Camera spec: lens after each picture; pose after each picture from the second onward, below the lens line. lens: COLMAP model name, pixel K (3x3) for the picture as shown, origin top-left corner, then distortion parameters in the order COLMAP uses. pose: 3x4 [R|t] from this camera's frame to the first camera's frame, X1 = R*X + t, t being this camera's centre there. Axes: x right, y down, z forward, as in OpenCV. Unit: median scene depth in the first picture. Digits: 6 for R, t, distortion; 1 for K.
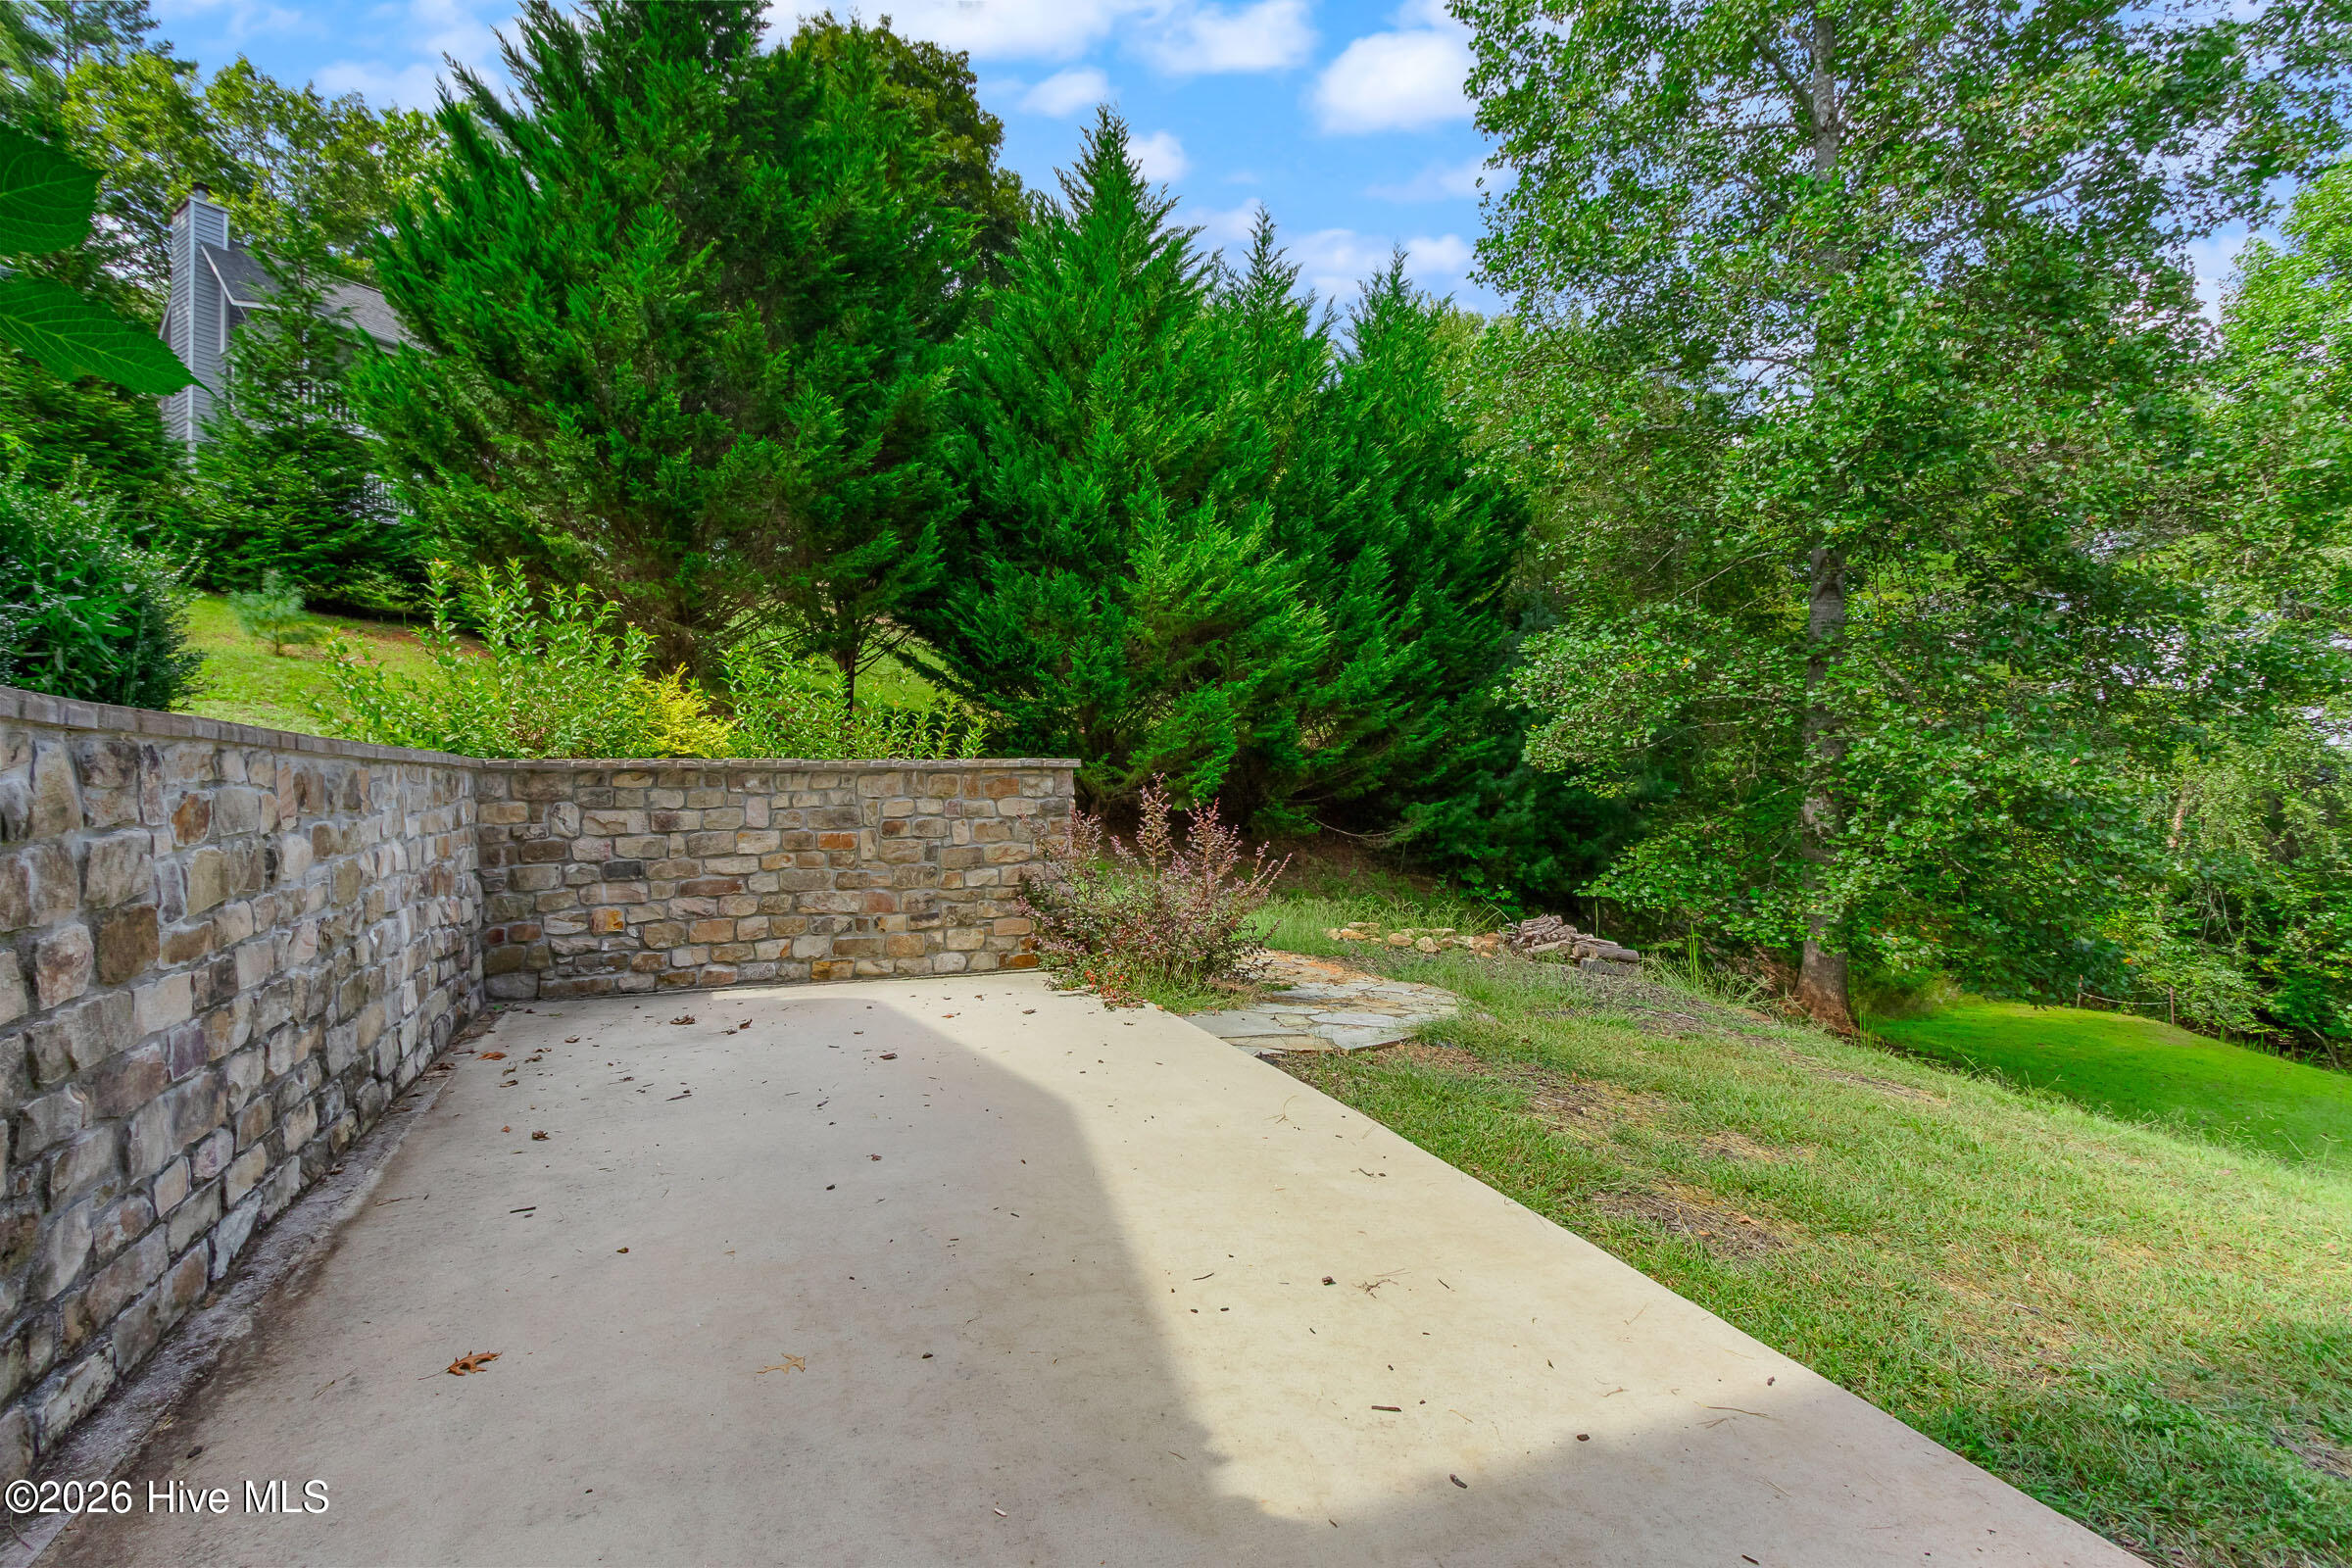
lens RADIAL K [[1096.2, 0, 1160.4], [0, 1096.2, 789.8], [0, 0, 1]] dist [0.000631, 0.000276]
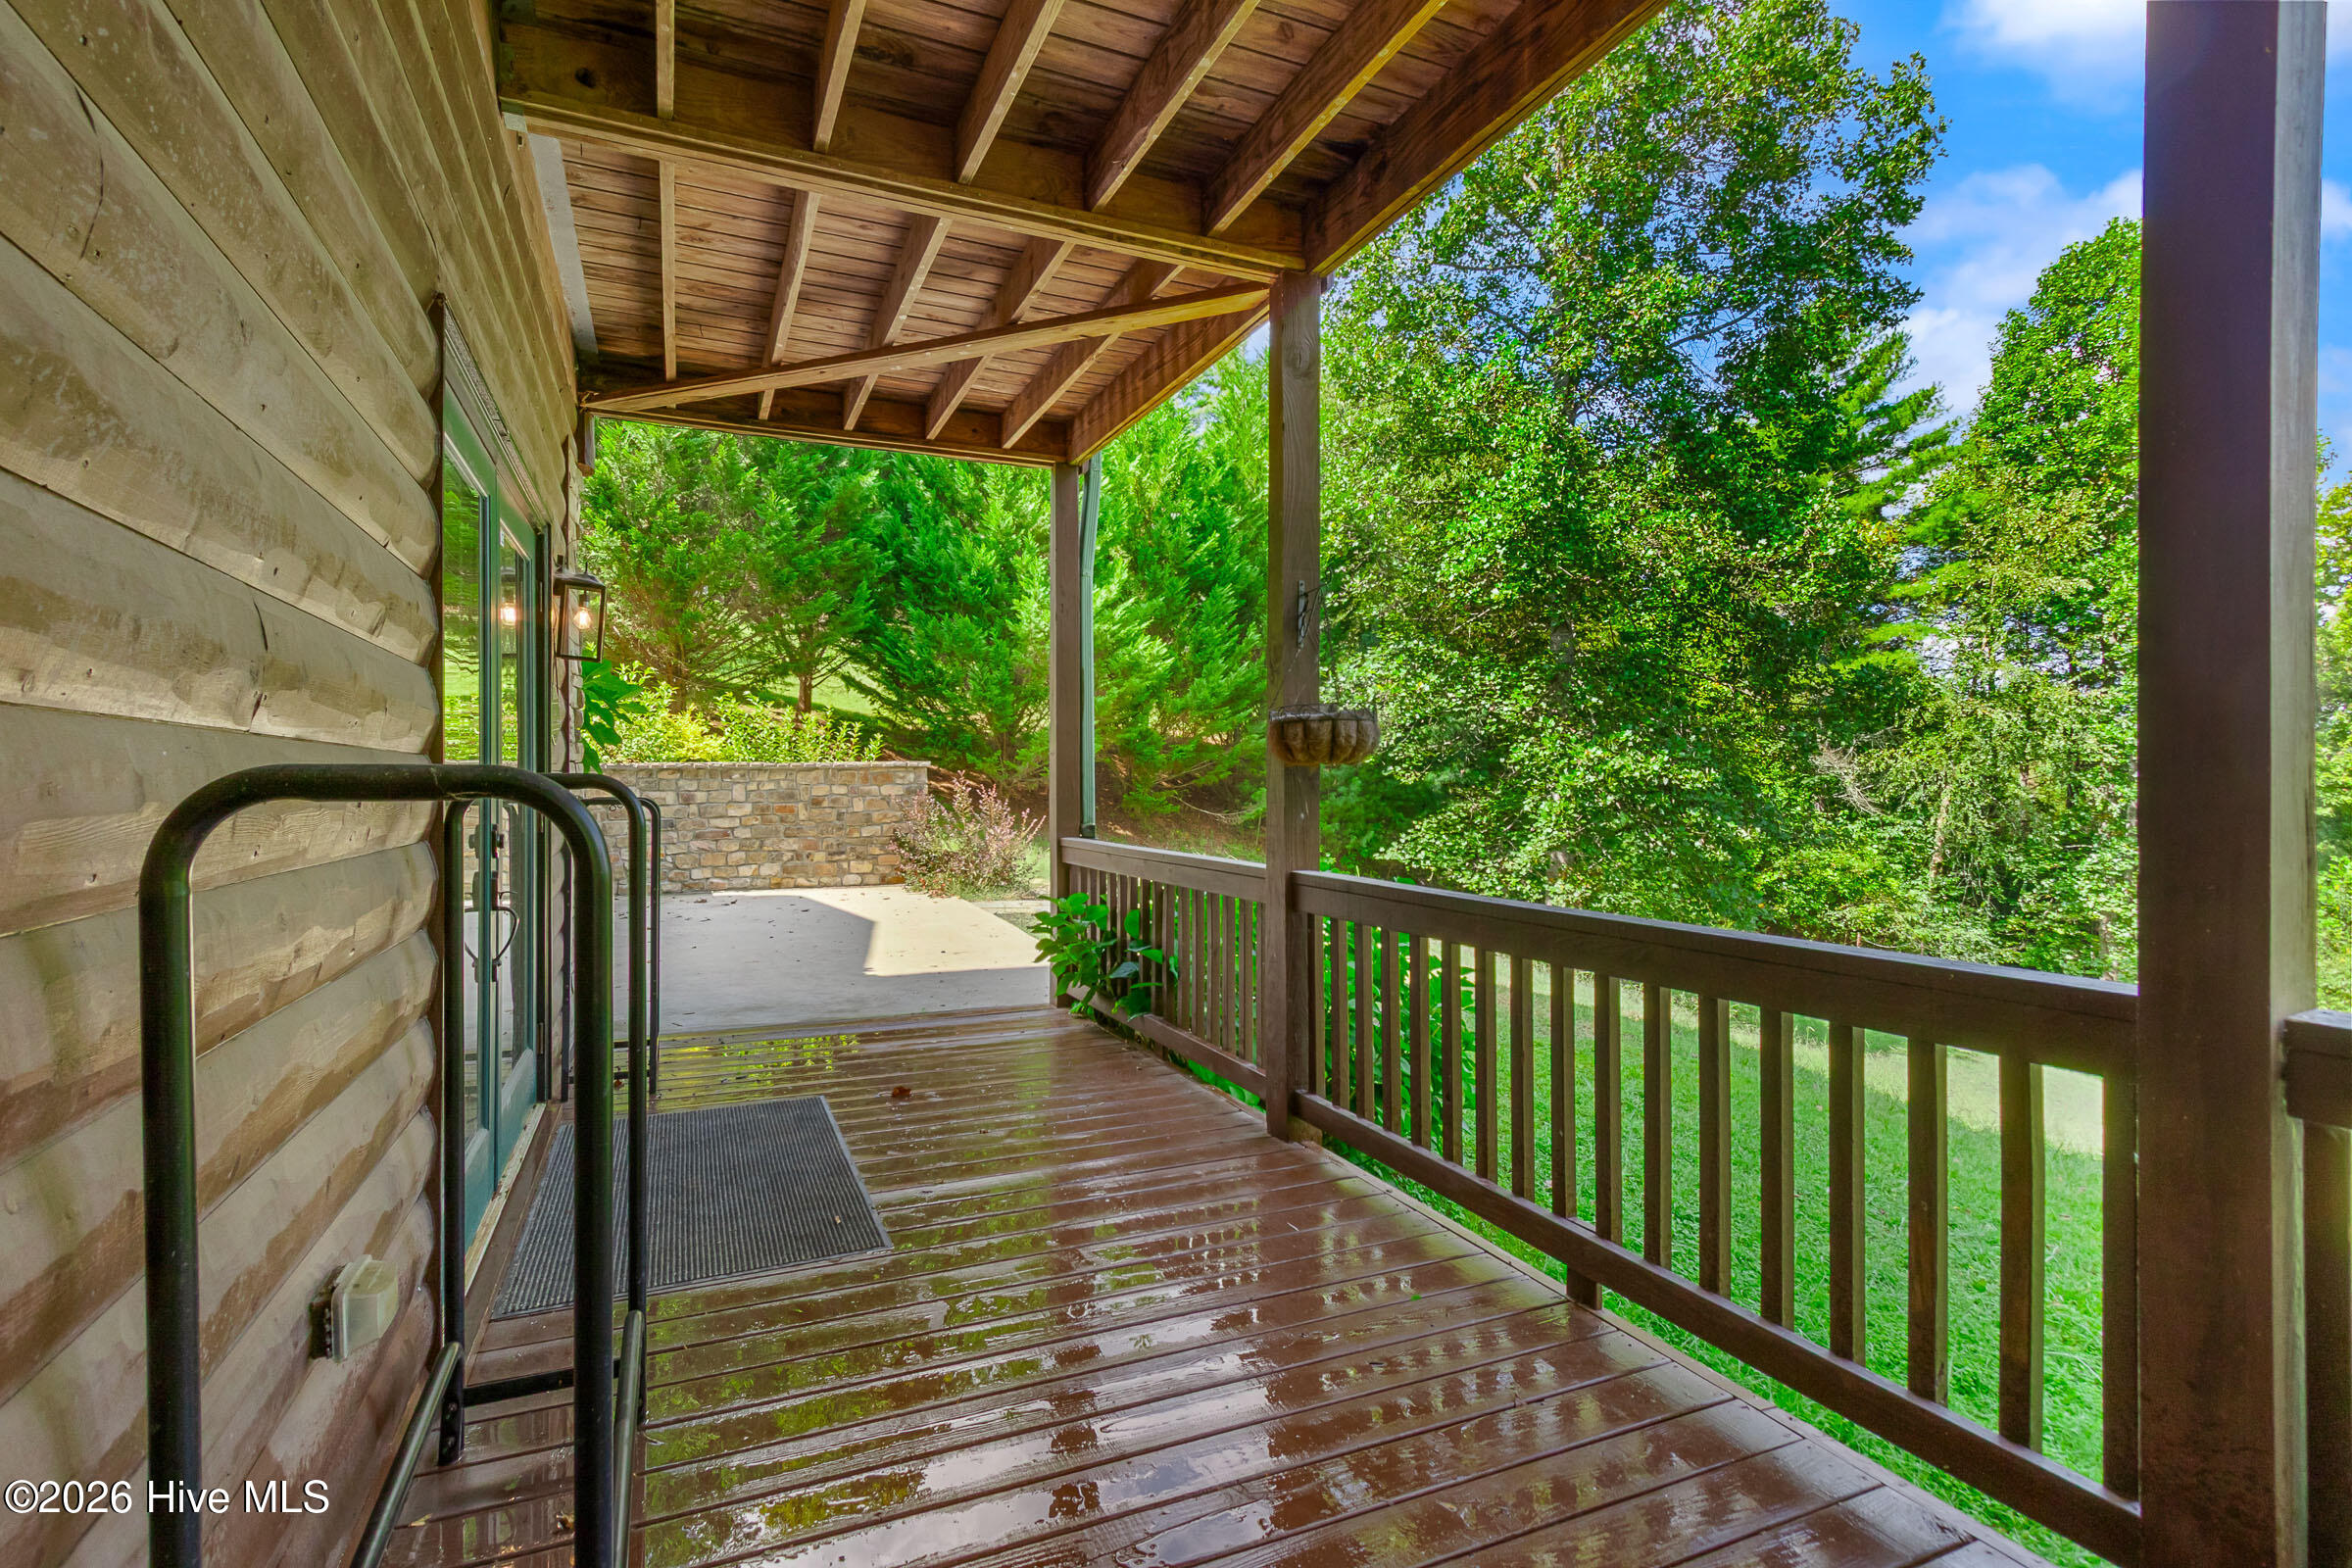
lens RADIAL K [[1118.9, 0, 1178.9], [0, 1118.9, 793.1], [0, 0, 1]] dist [0.003330, 0.000641]
pose [[0.999612, 0.000651, 0.027837, 0.162457], [-0.001137, 0.999847, 0.017455, -0.006296], [-0.027821, -0.017480, 0.999460, -0.458888]]
